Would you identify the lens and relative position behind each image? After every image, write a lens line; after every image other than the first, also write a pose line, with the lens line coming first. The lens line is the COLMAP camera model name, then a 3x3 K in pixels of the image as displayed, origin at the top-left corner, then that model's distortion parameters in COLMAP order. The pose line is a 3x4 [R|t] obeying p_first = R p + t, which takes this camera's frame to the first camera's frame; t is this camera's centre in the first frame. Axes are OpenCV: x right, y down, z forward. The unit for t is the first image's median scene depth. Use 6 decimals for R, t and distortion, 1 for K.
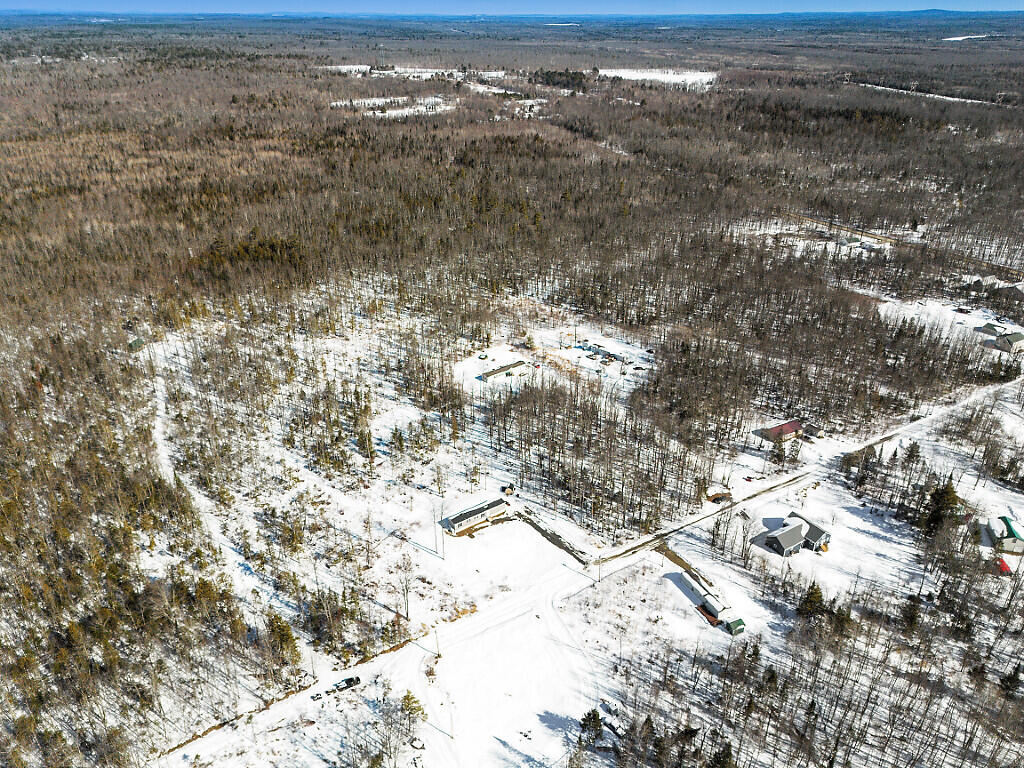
lens RADIAL K [[709.8, 0, 512.0], [0, 709.8, 384.0], [0, 0, 1]] dist [0.054031, -0.047797]
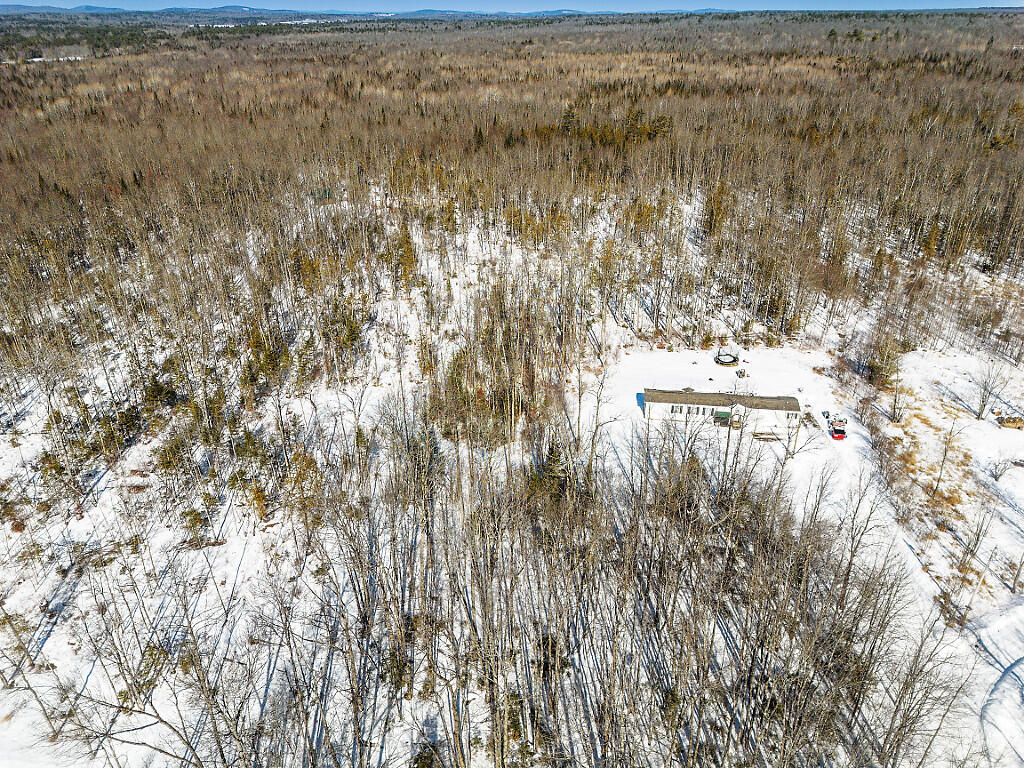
lens RADIAL K [[709.8, 0, 512.0], [0, 709.8, 384.0], [0, 0, 1]] dist [0.054031, -0.047797]
pose [[0.694527, 0.359539, -0.623189, 0.134364], [-0.333954, 0.928319, 0.163396, -0.052051], [0.637265, 0.094633, 0.764812, 0.666907]]
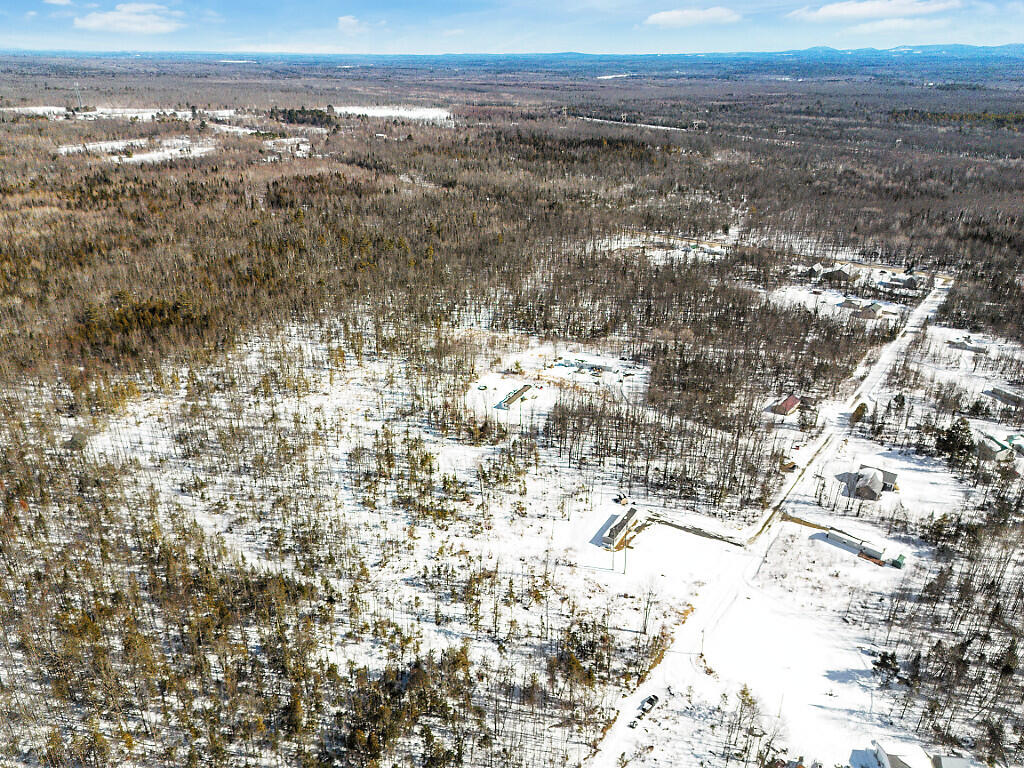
lens RADIAL K [[709.8, 0, 512.0], [0, 709.8, 384.0], [0, 0, 1]] dist [0.054031, -0.047797]
pose [[0.925556, -0.153952, 0.345897, -0.370068], [0.168883, 0.985547, -0.013253, -0.024485], [-0.338858, 0.070682, 0.938179, 0.046458]]
